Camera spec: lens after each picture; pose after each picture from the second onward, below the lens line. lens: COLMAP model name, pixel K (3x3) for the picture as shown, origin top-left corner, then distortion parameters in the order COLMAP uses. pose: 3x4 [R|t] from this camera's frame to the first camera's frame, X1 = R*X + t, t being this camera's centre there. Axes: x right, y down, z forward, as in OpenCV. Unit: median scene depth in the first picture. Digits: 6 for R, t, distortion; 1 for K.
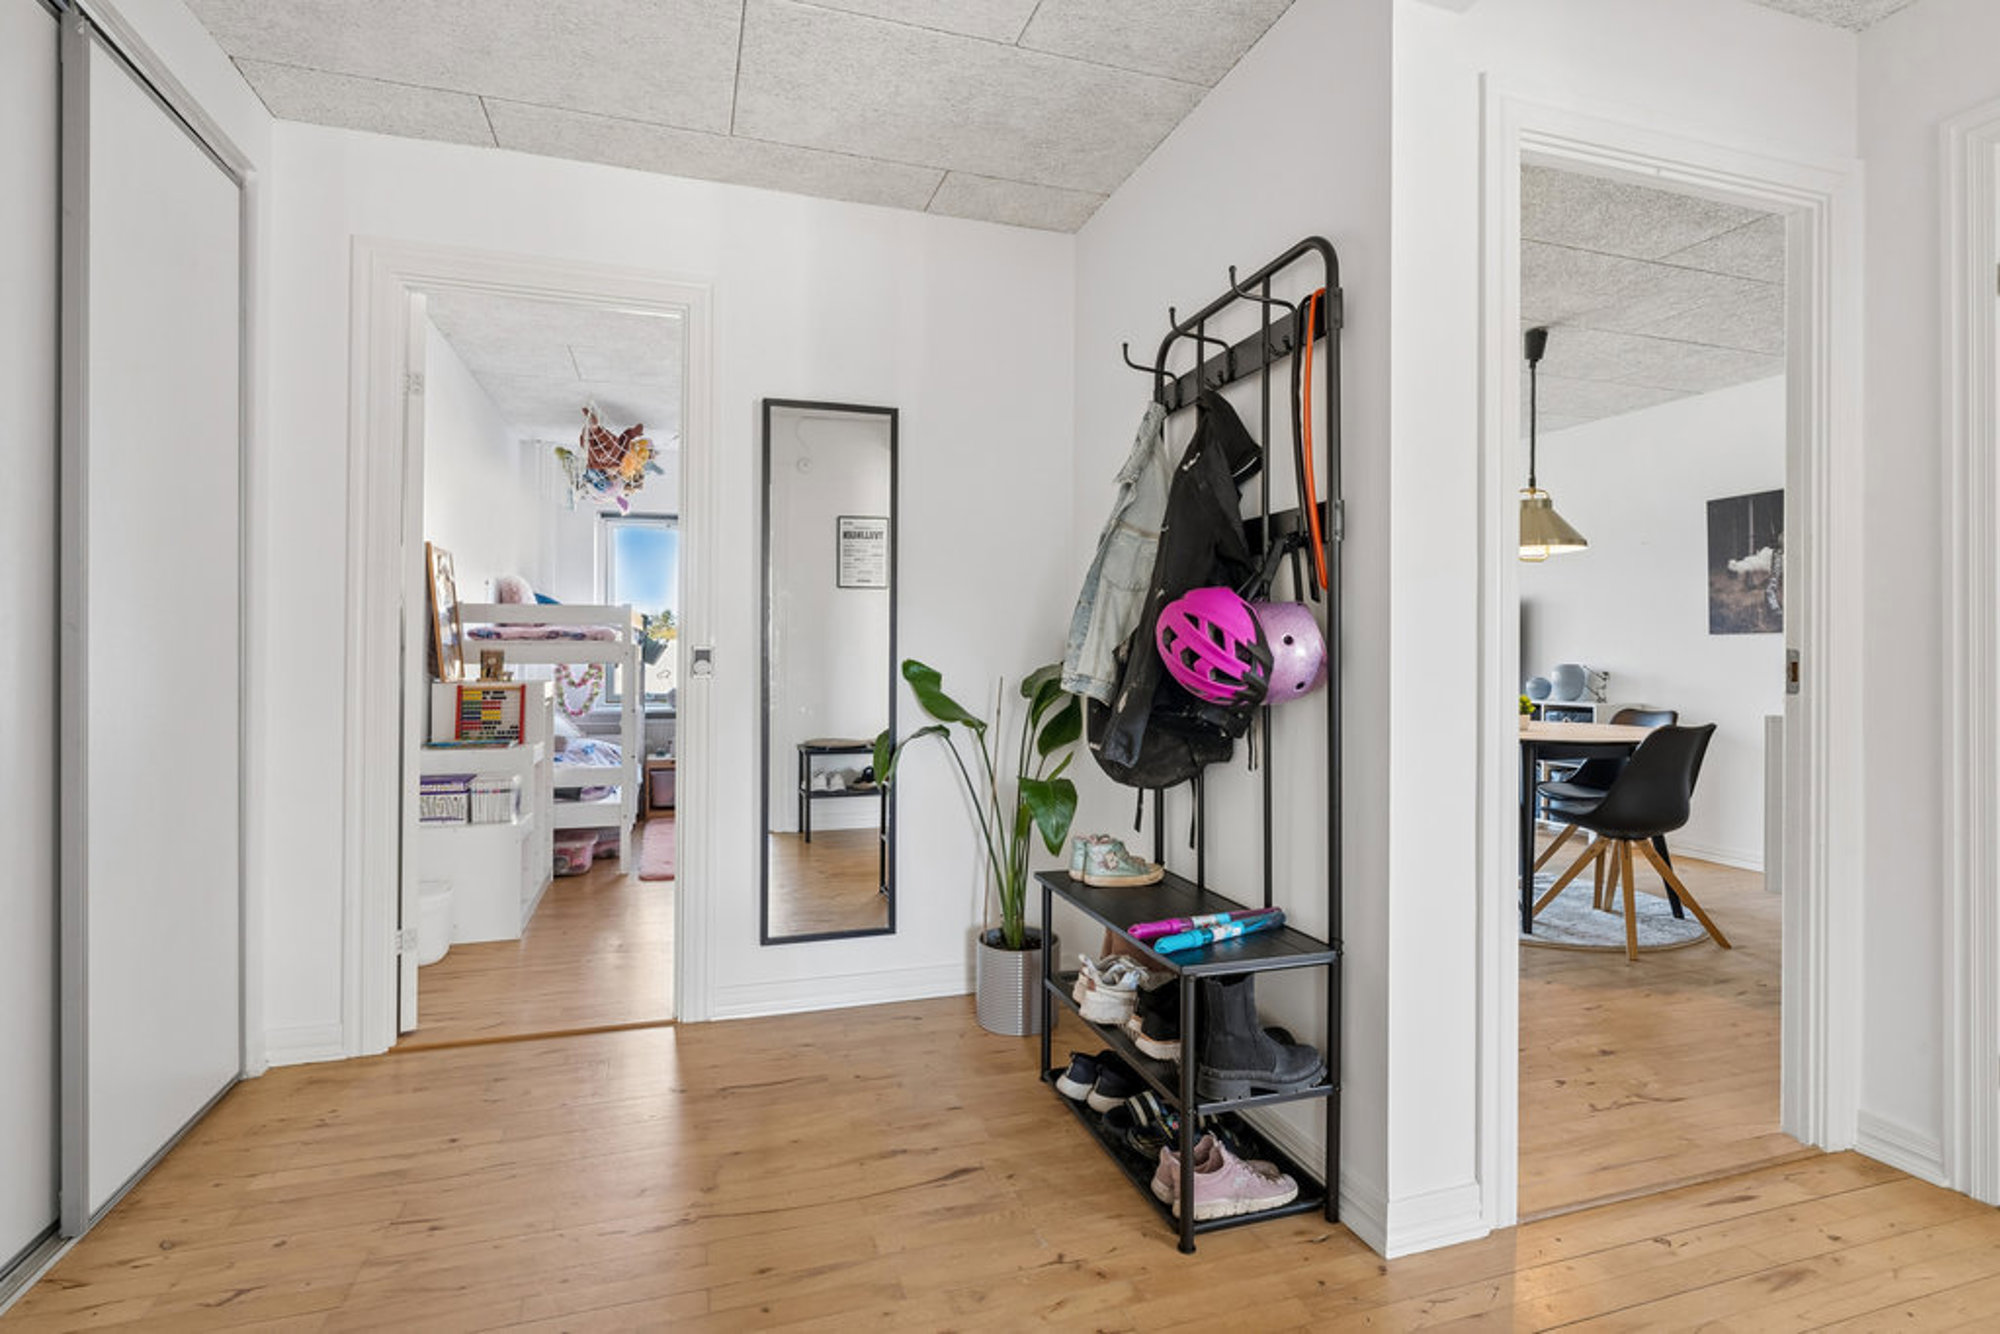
lens RADIAL K [[983.5, 0, 999.0], [0, 983.5, 647.8], [0, 0, 1]] dist [-0.001951, -0.000059]
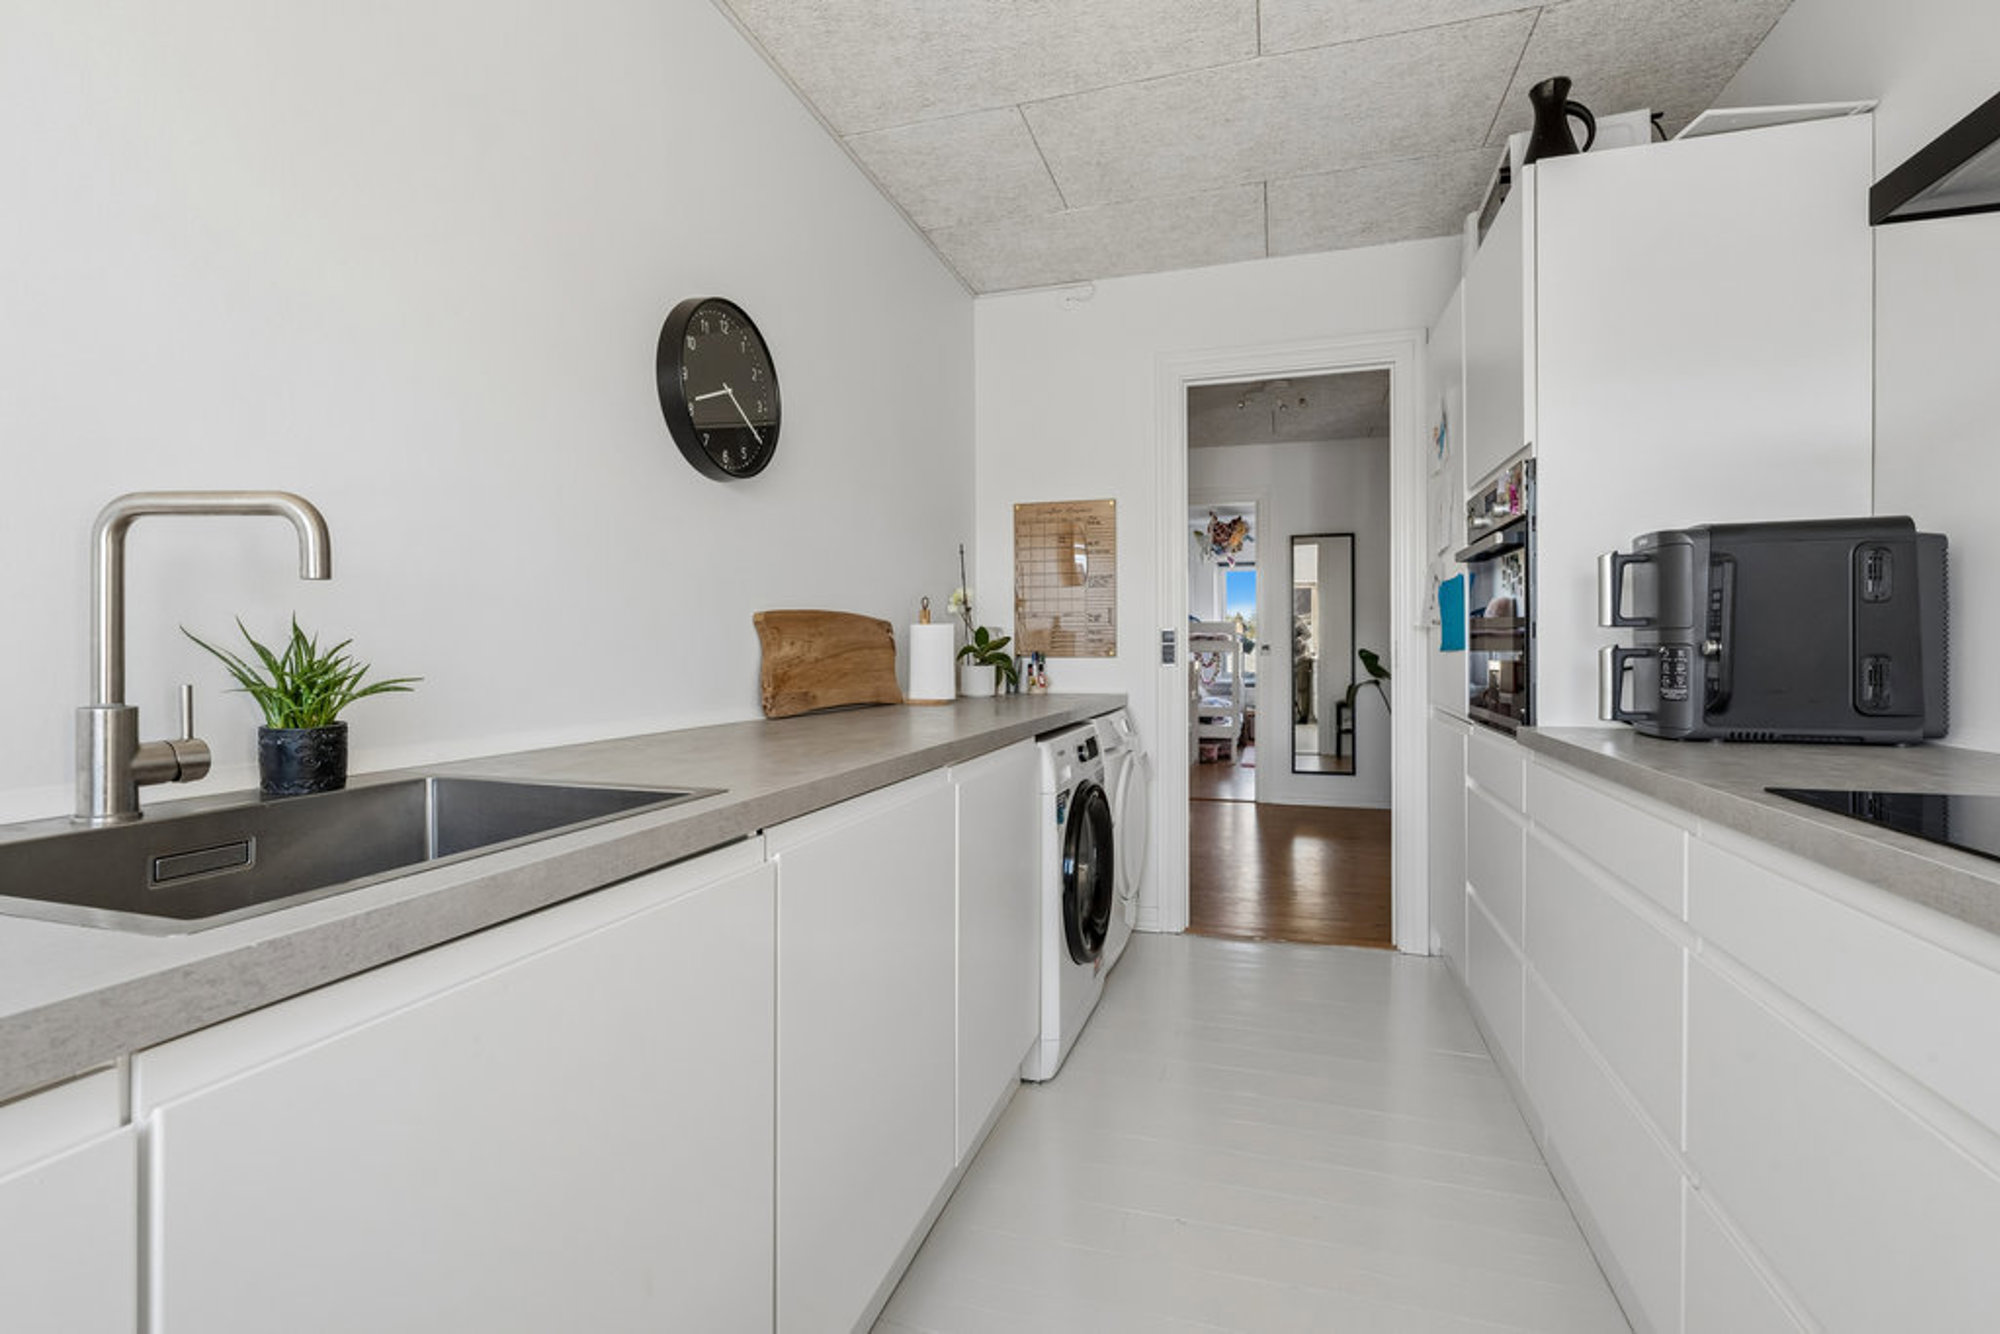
lens RADIAL K [[923.5, 0, 998.9], [0, 923.5, 646.9], [0, 0, 1]] dist [-0.000682, -0.000004]
pose [[0.819789, -0.005740, -0.572638, 0.257957], [0.008112, 0.999966, 0.001589, -0.001486], [0.572609, -0.005948, 0.819807, -0.689900]]
